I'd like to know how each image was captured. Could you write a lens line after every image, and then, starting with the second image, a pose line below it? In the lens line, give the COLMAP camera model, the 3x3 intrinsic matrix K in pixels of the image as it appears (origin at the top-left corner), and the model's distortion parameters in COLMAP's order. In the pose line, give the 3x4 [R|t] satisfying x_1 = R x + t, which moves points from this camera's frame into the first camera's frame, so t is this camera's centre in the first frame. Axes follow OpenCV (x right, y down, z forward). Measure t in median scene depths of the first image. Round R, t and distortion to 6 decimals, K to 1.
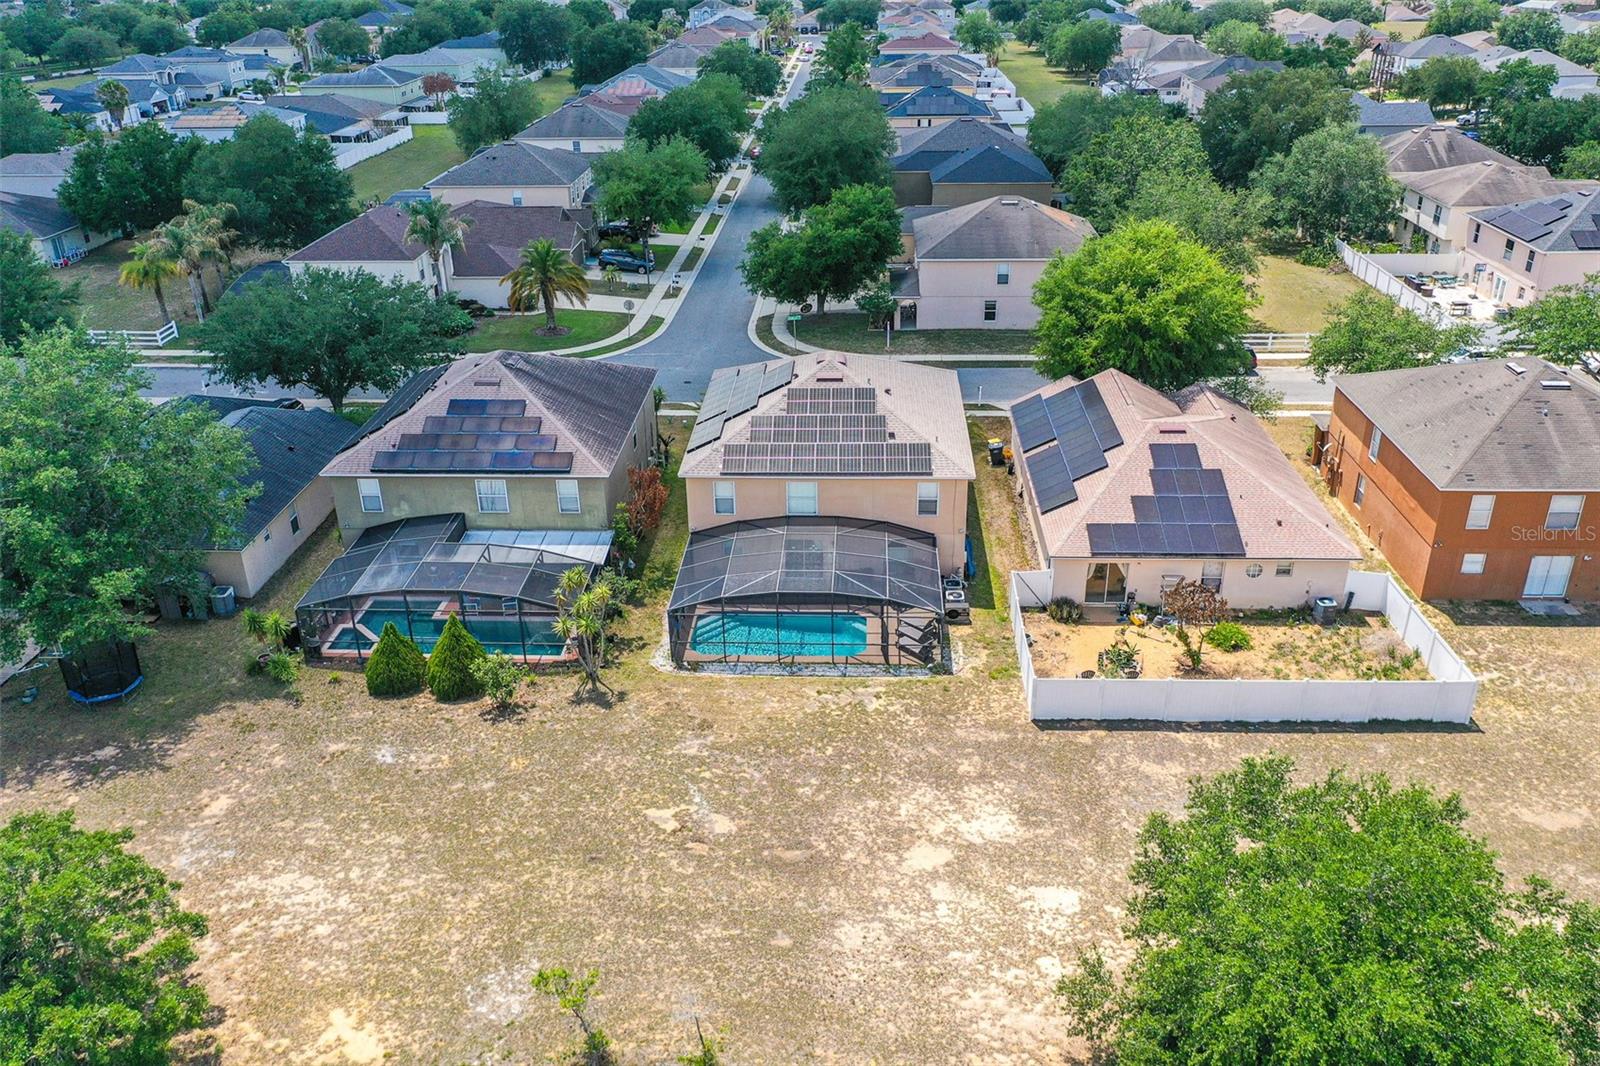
lens RADIAL K [[1258.7, 0, 804.2], [0, 1258.7, 532.5], [0, 0, 1]] dist [0.000039, -0.001991]
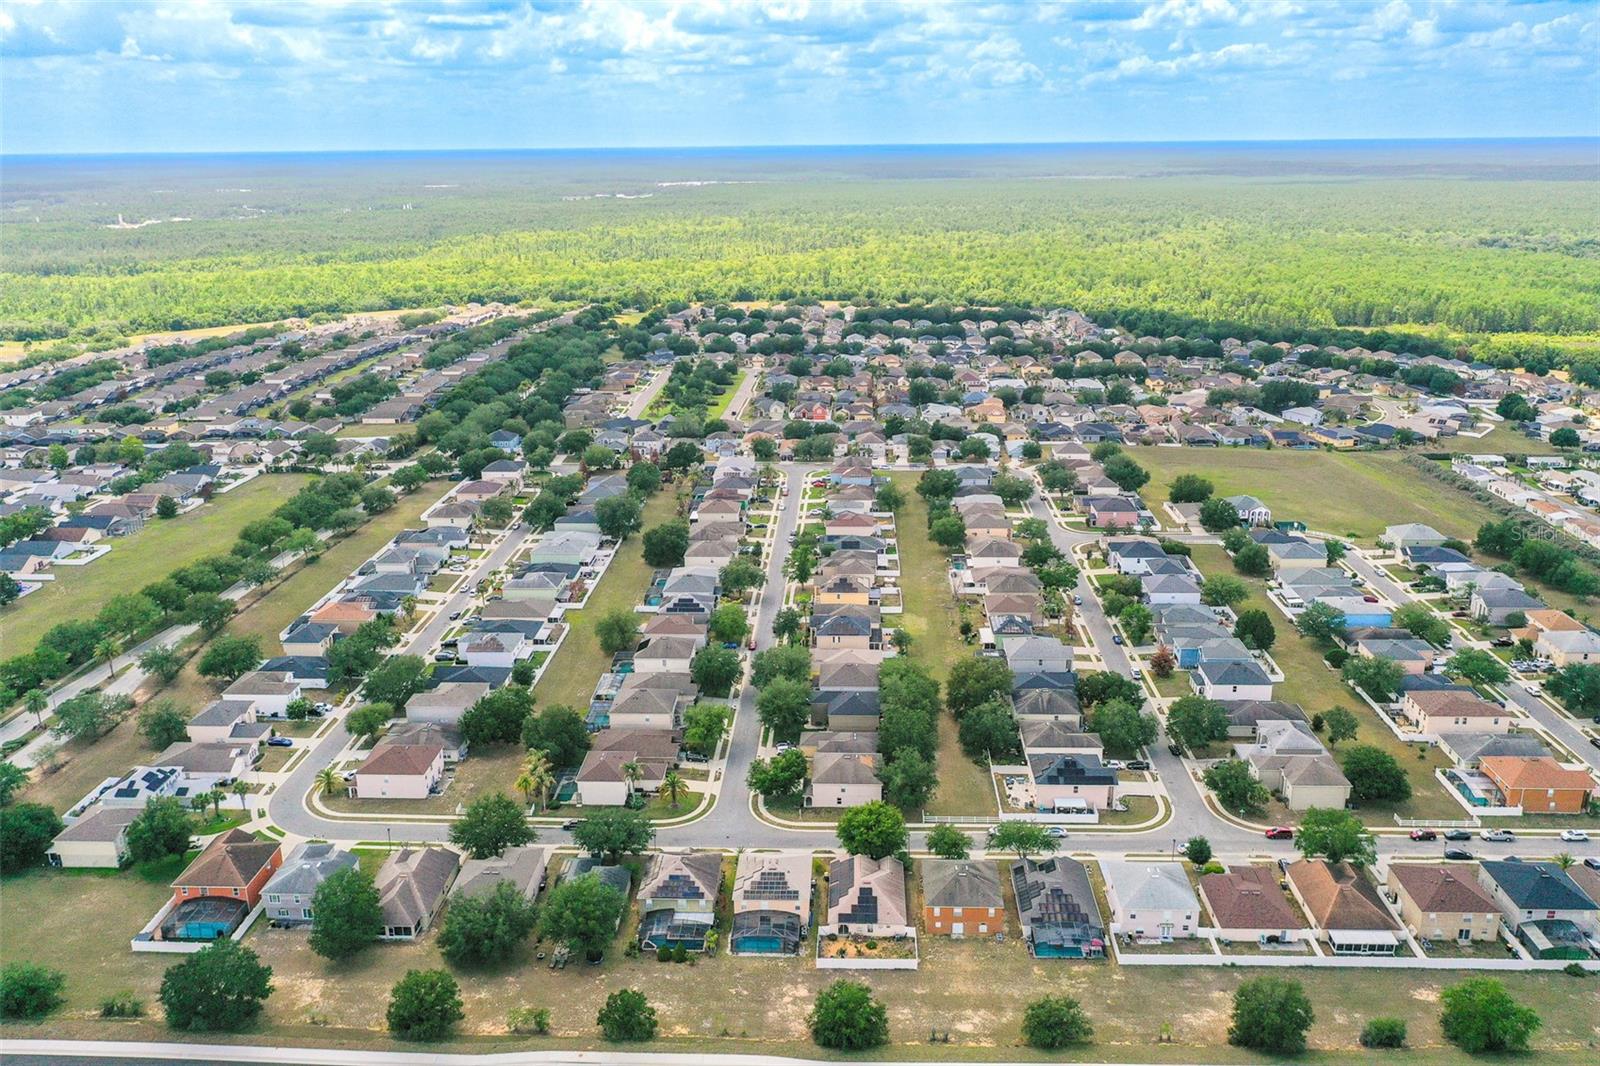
lens RADIAL K [[1258.7, 0, 804.2], [0, 1258.7, 532.5], [0, 0, 1]] dist [0.000039, -0.001991]
pose [[0.999954, 0.004444, 0.008494, 0.080455], [-0.003117, 0.988625, -0.150366, -0.567906], [-0.009066, 0.150333, 0.988594, -2.916708]]
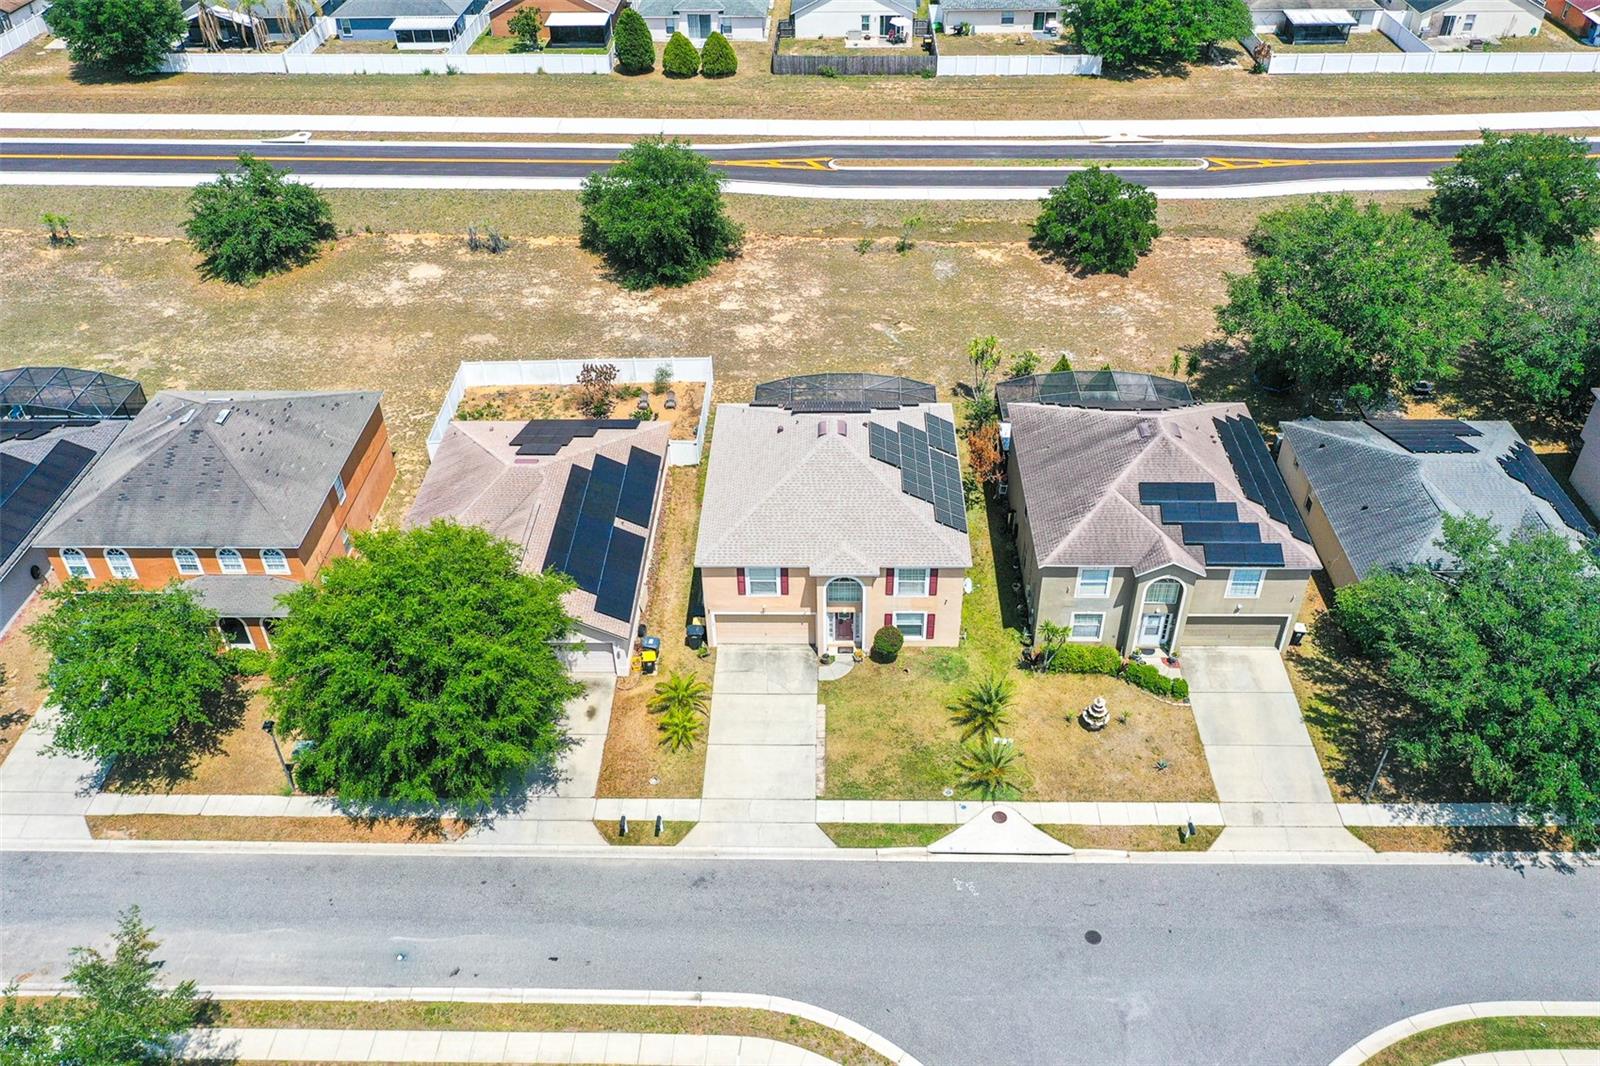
lens RADIAL K [[1281.8, 0, 802.2], [0, 1281.8, 524.9], [0, 0, 1]] dist [-0.002411, -0.003950]
pose [[-0.999233, 0.039145, -0.001351, 0.056253], [0.016472, 0.451254, 0.892243, -1.138701], [0.035537, 0.891536, -0.451553, 1.679934]]
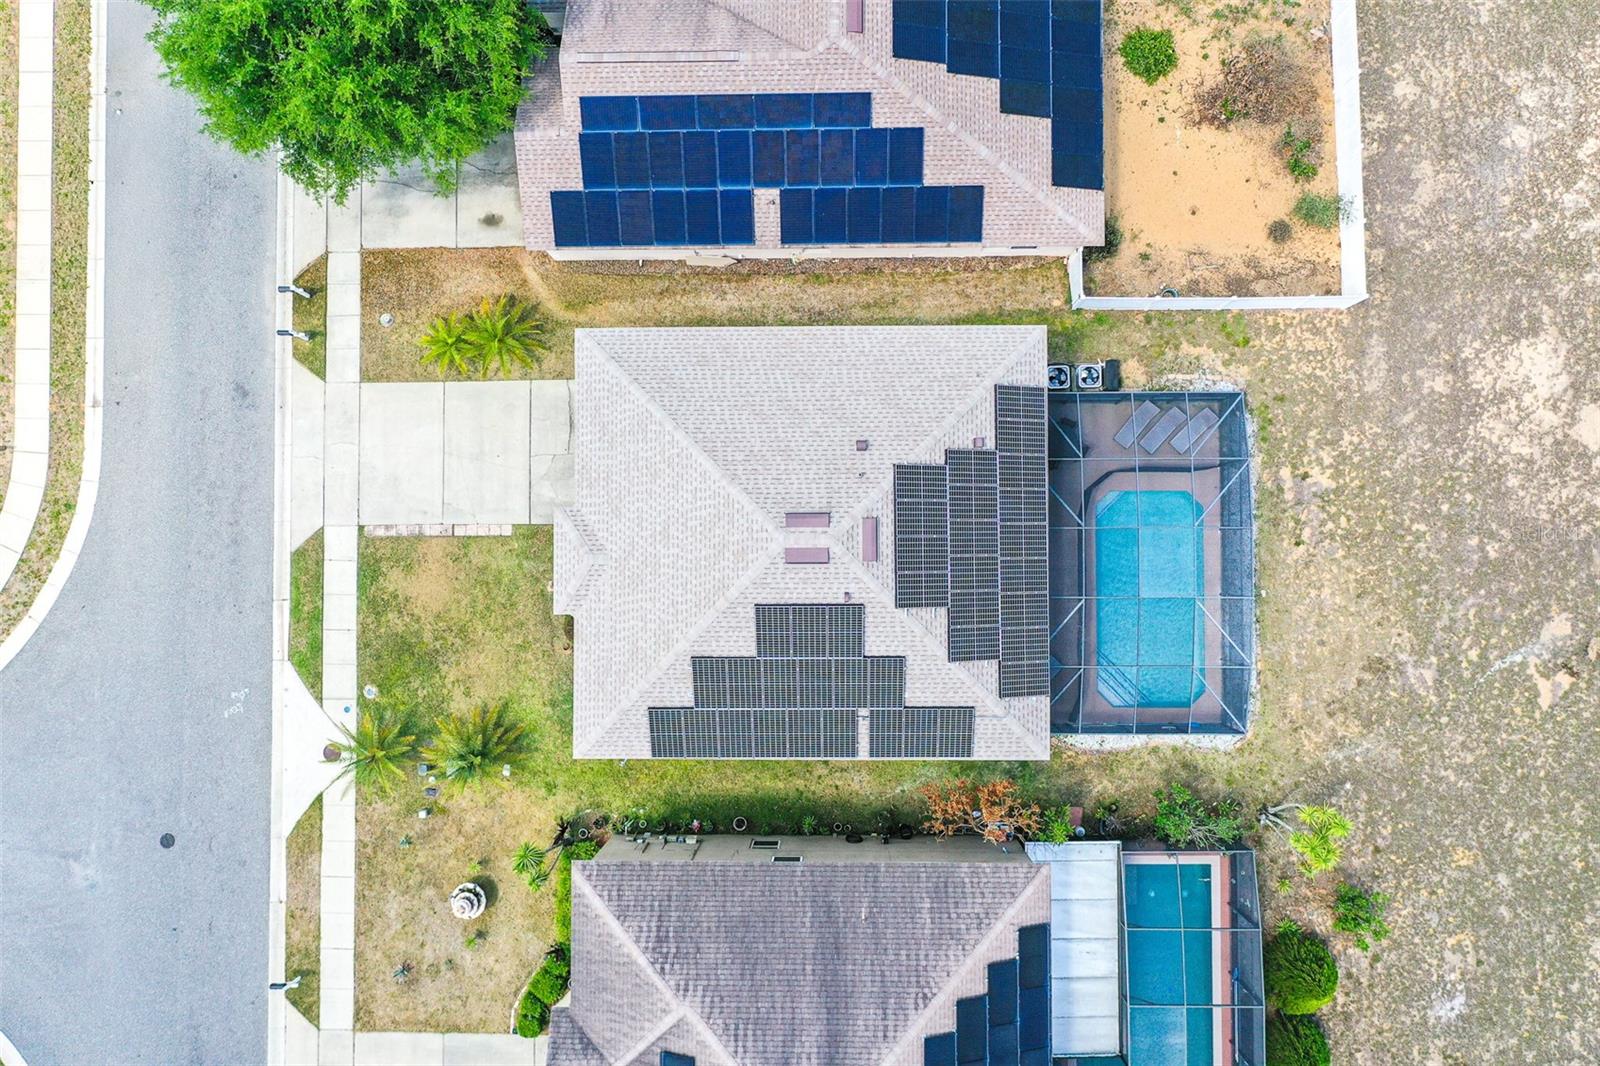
lens RADIAL K [[1281.8, 0, 802.2], [0, 1281.8, 524.9], [0, 0, 1]] dist [-0.002411, -0.003950]
pose [[-0.049945, -0.997557, 0.048845, -0.001441], [0.466367, 0.019953, 0.884366, -0.715953], [-0.883180, 0.066949, 0.464231, 0.780588]]
